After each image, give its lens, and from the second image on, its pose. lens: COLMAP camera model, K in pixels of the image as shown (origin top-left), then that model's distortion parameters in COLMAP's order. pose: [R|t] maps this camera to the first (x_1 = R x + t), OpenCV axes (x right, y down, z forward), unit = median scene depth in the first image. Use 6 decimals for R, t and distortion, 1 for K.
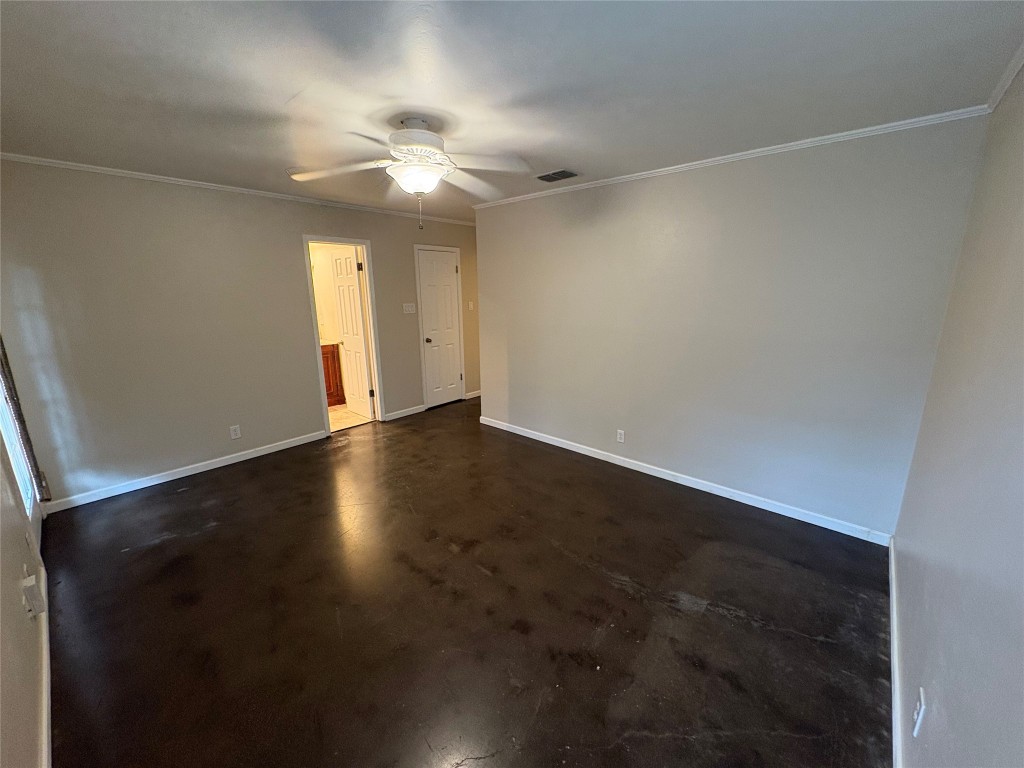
lens RADIAL K [[404.4, 0, 513.7], [0, 404.4, 393.1], [0, 0, 1]] dist [-0.003207, -0.000896]
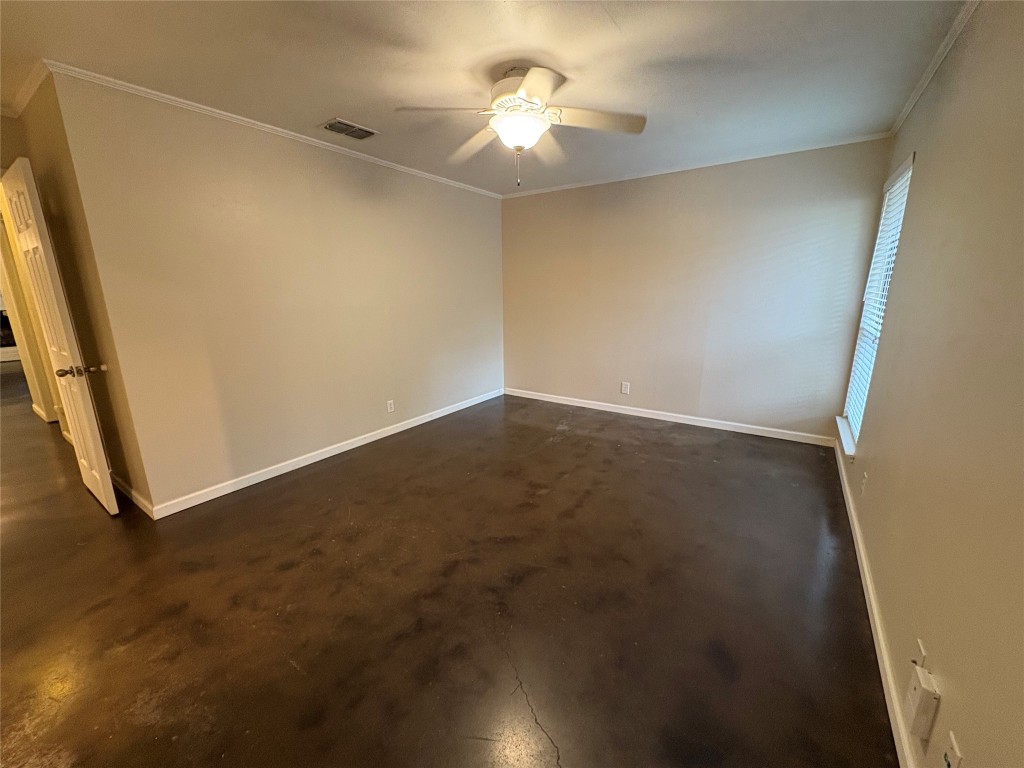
lens RADIAL K [[404.4, 0, 511.9], [0, 404.4, 382.7], [0, 0, 1]] dist [-0.003207, -0.000896]
pose [[-0.121693, -0.217089, 0.968536, -1.647474], [0.257876, 0.935366, 0.242056, -0.265132], [-0.958484, 0.279219, -0.057846, 1.535198]]
